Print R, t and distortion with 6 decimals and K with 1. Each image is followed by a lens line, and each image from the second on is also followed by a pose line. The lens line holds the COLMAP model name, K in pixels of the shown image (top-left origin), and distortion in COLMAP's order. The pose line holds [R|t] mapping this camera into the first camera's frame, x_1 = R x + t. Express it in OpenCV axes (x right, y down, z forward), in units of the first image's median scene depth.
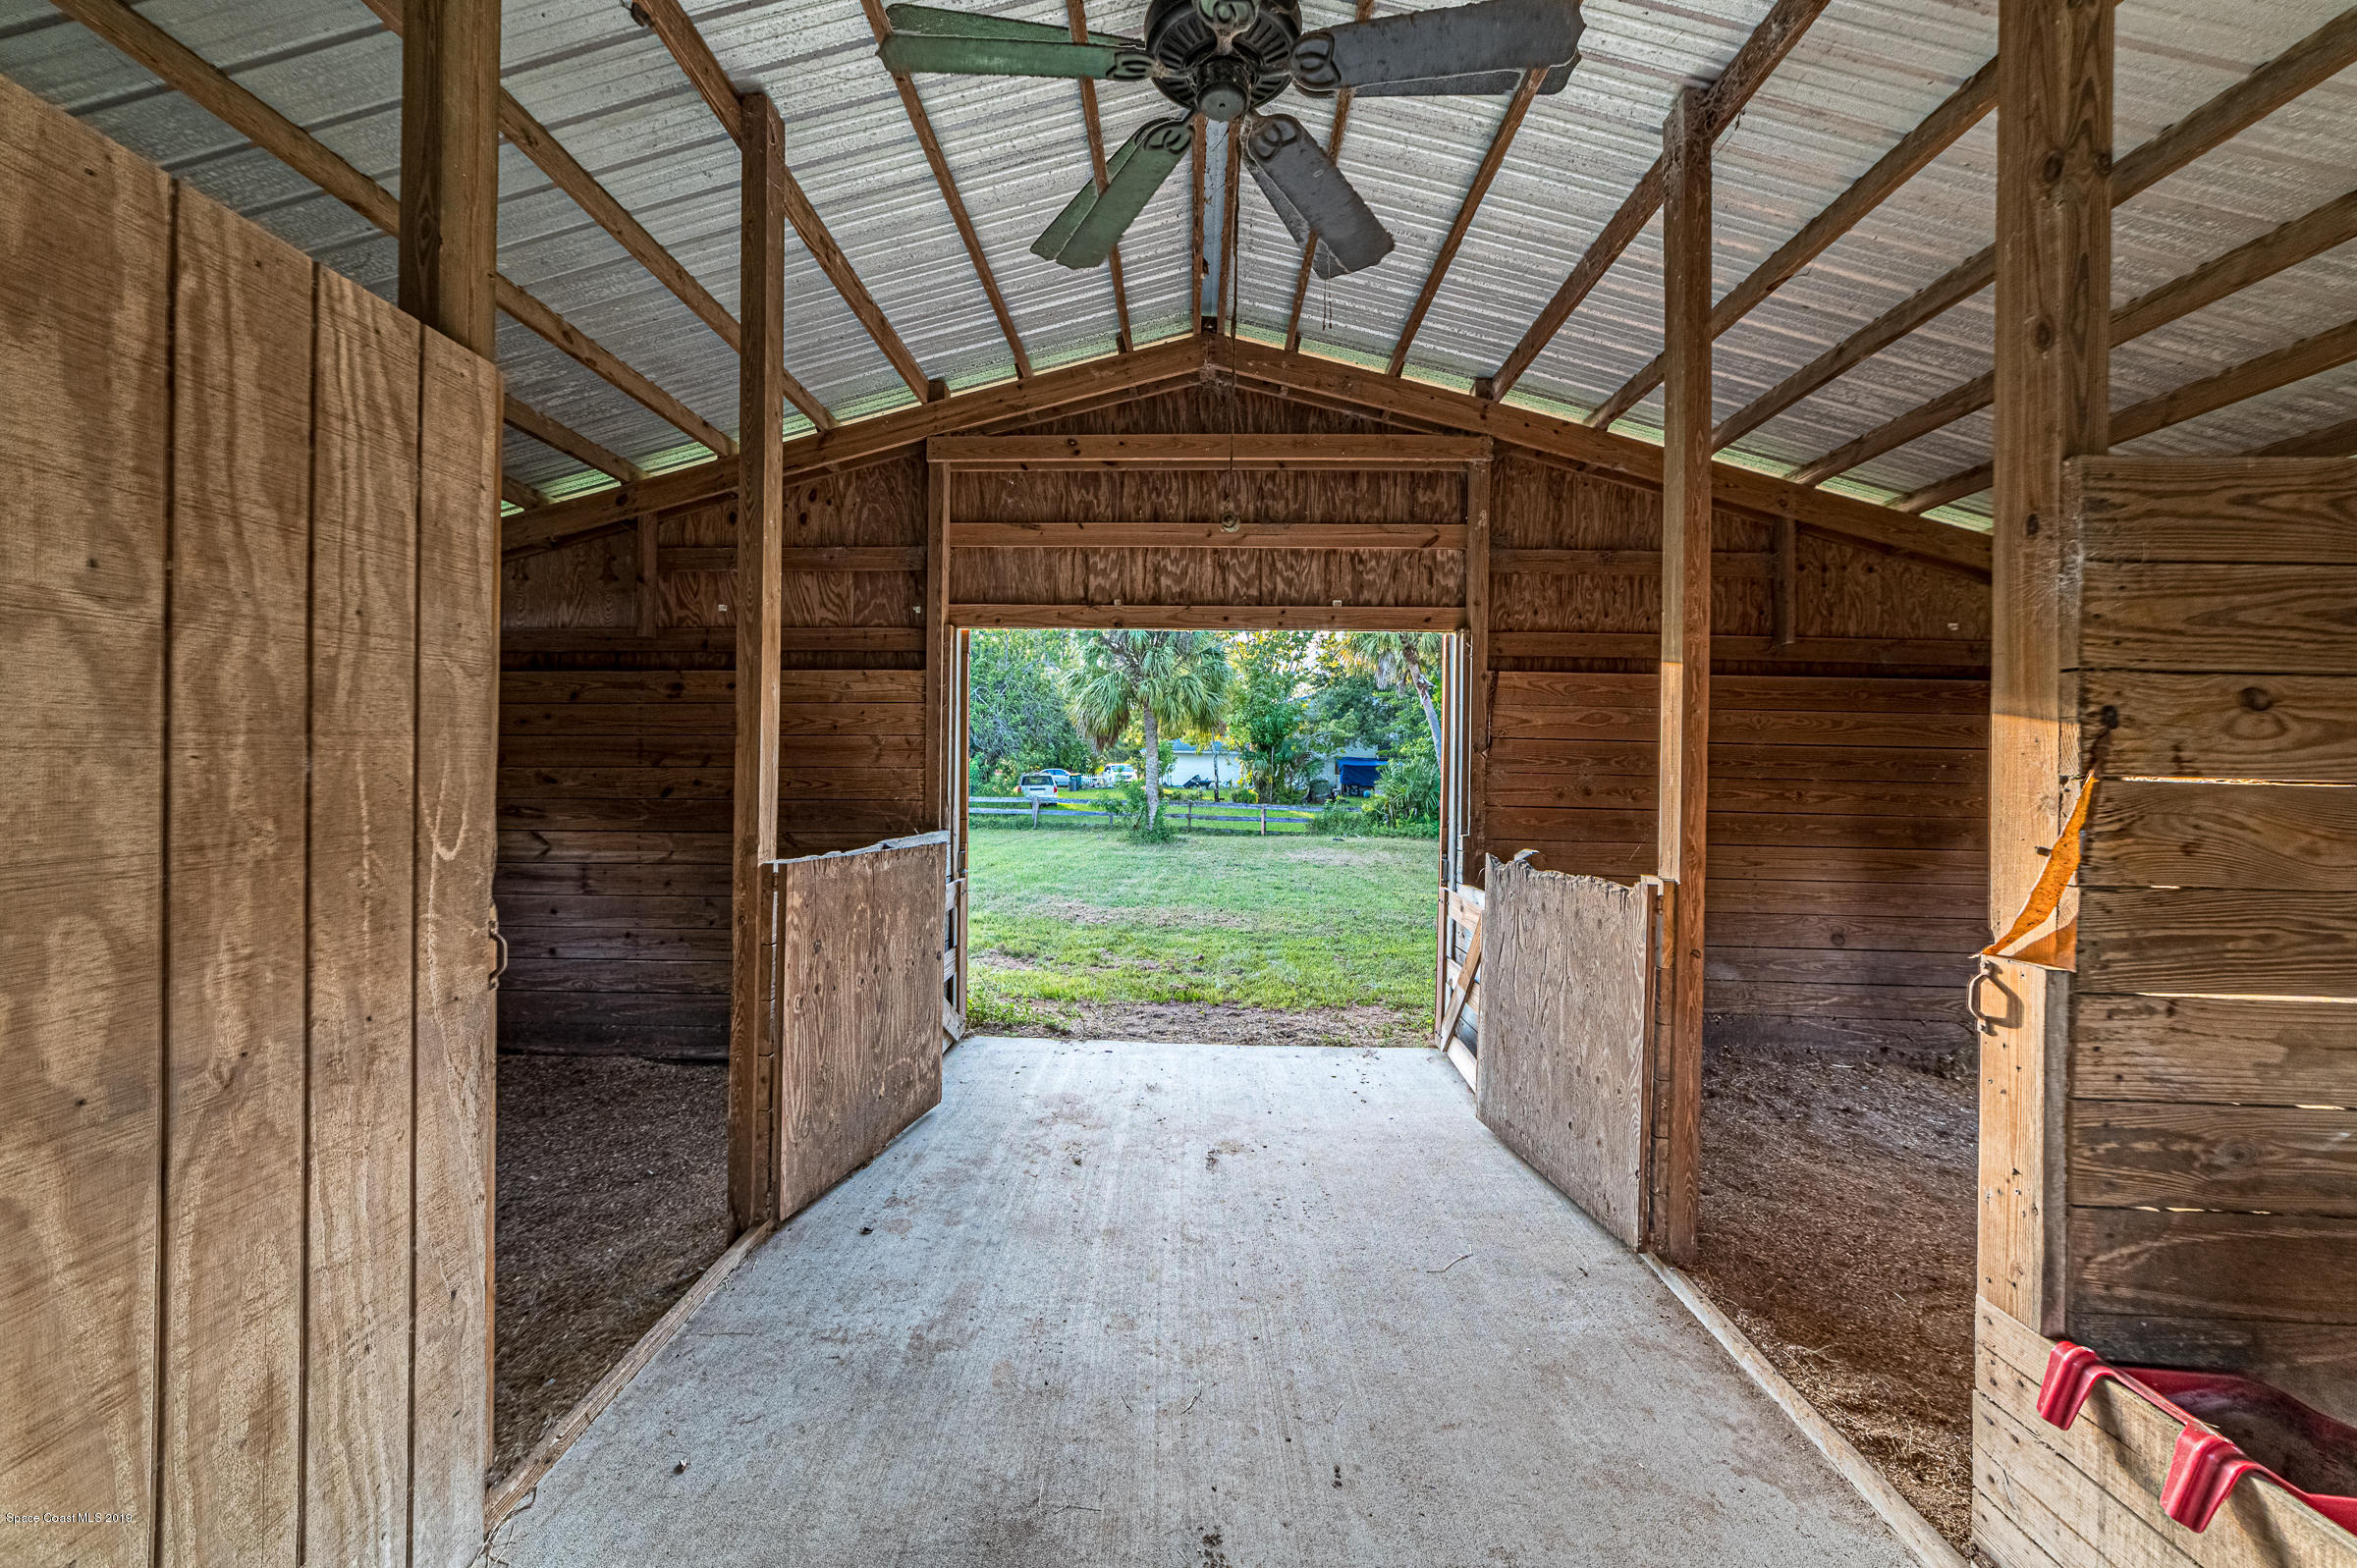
lens RADIAL K [[921.4, 0, 1161.8], [0, 921.4, 772.7], [0, 0, 1]] dist [-0.018693, 0.008358]
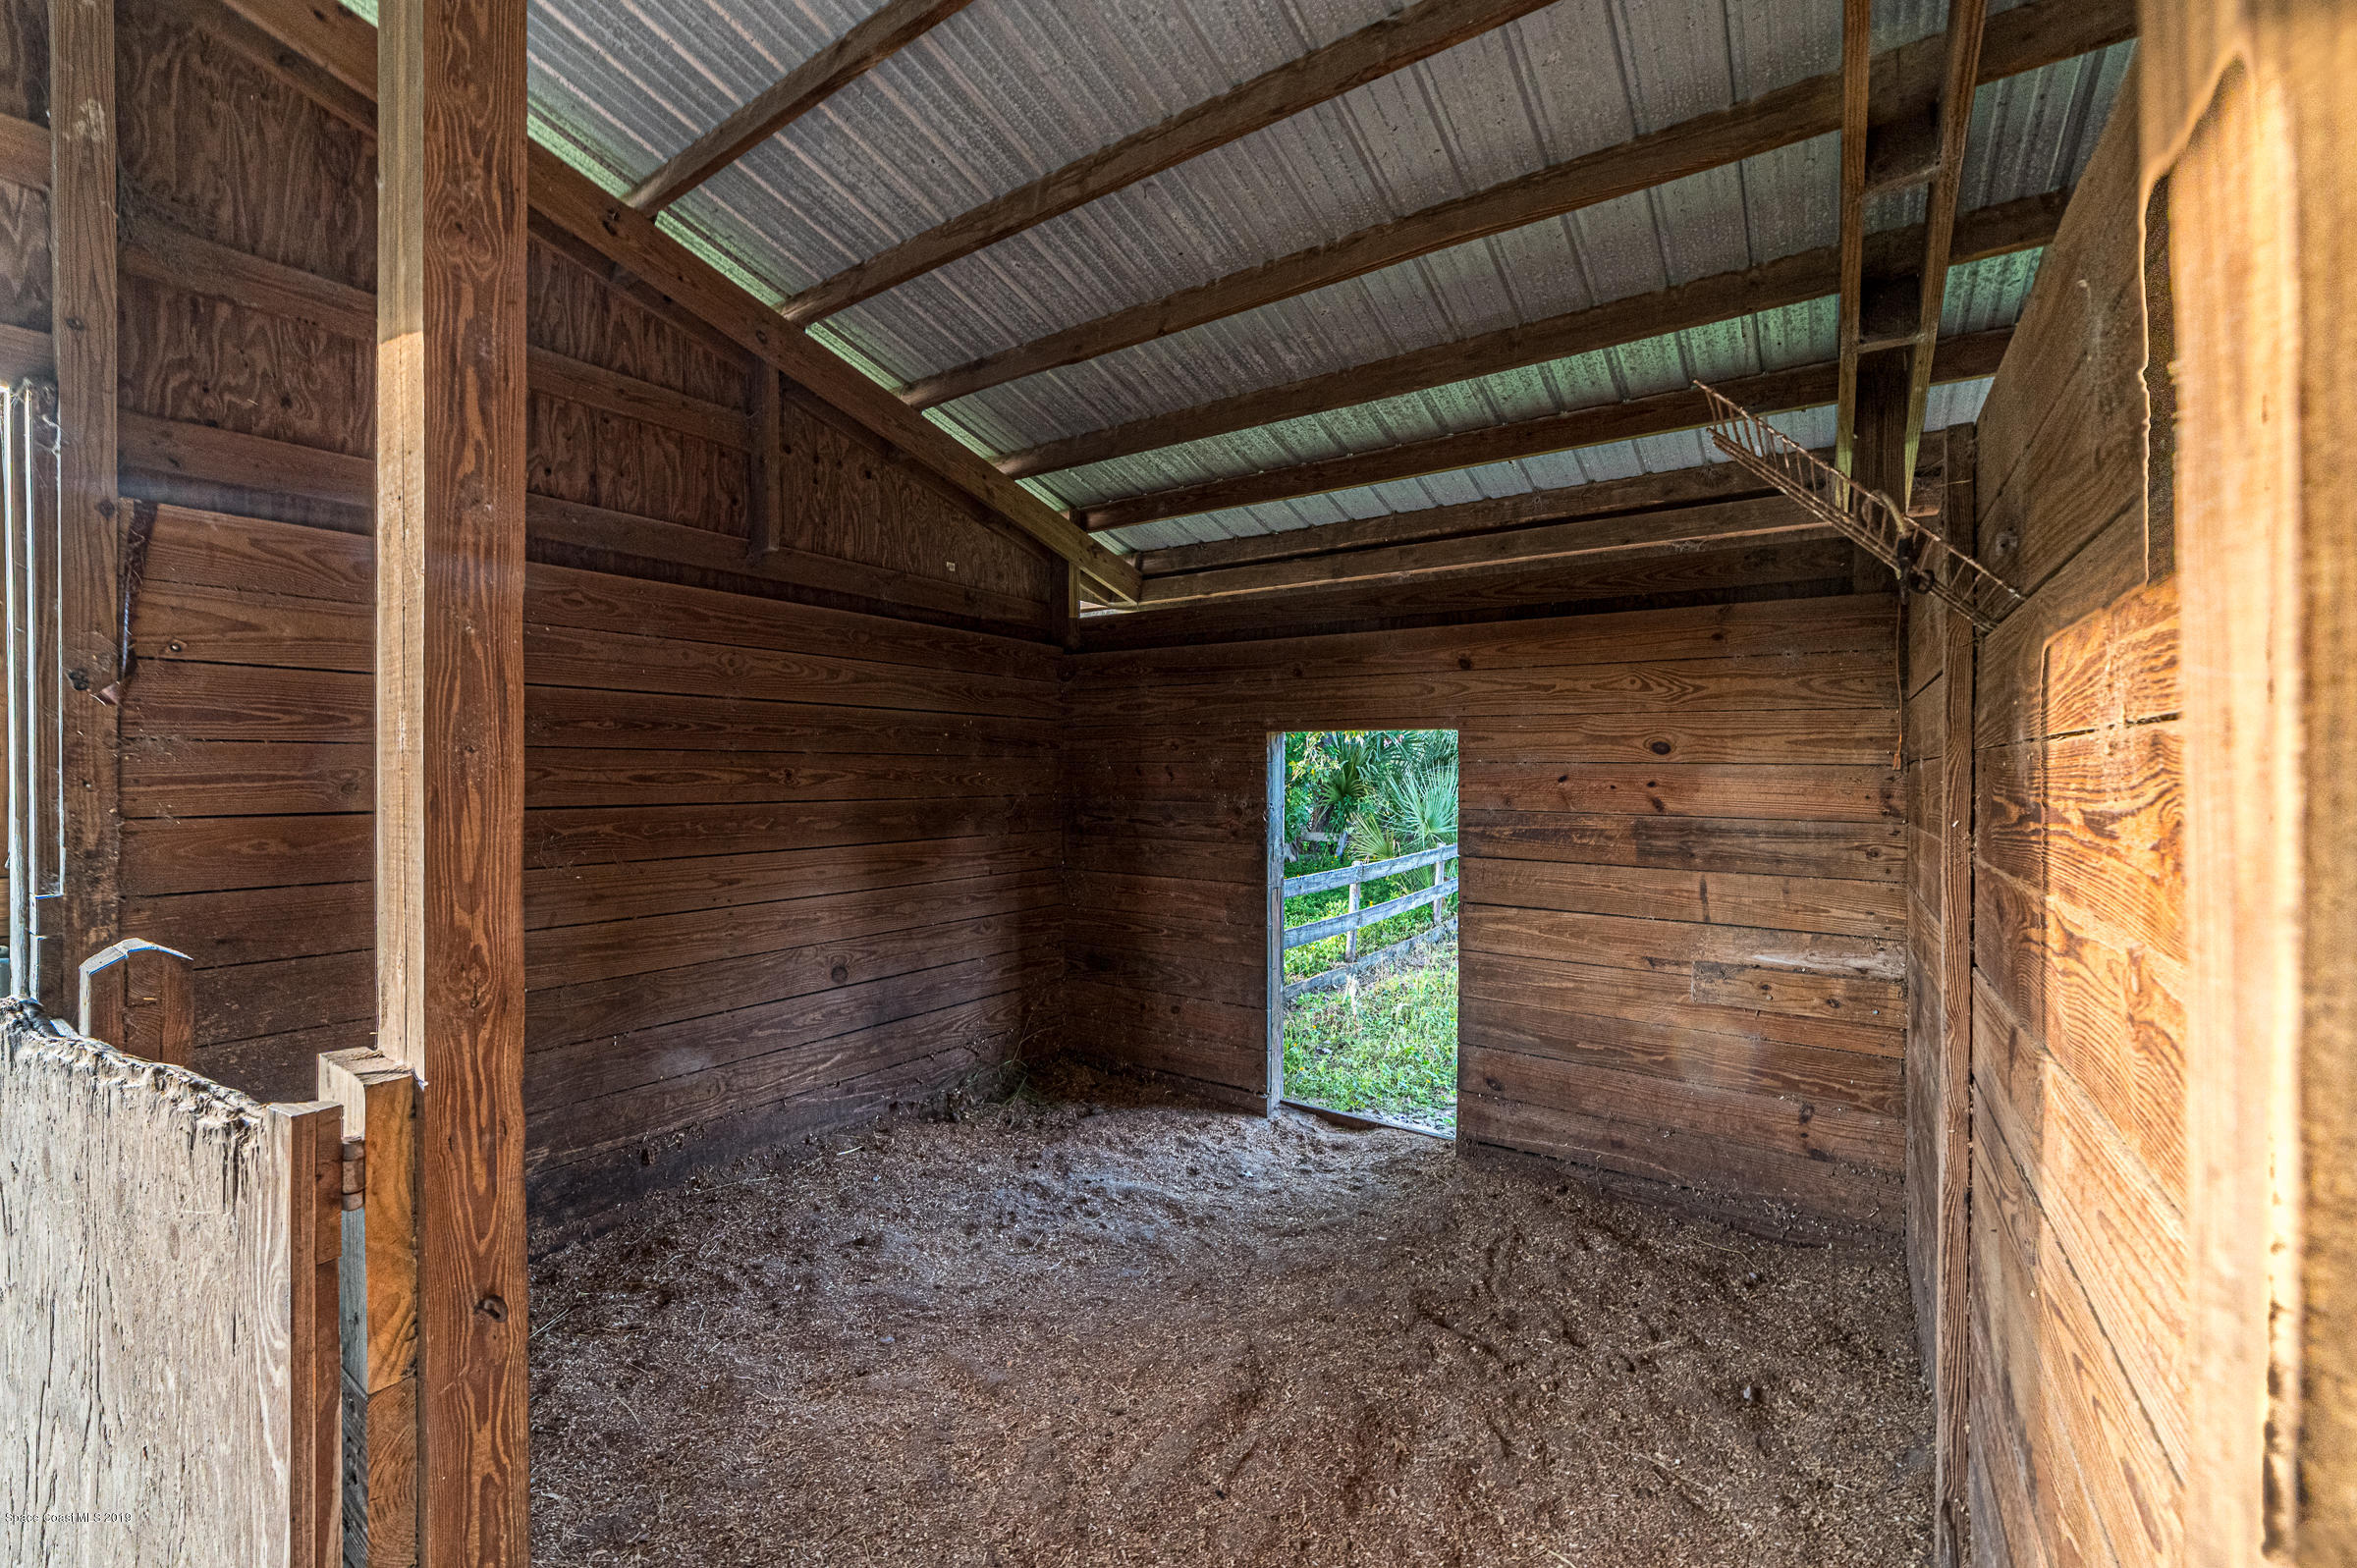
lens RADIAL K [[963.2, 0, 1180.9], [0, 963.2, 768.7], [0, 0, 1]] dist [-0.031189, 0.013085]
pose [[0.542633, -0.019038, 0.839754, 0.251512], [0.008323, 0.999816, 0.017289, 0.009664], [-0.839929, -0.002392, 0.542691, 0.360317]]
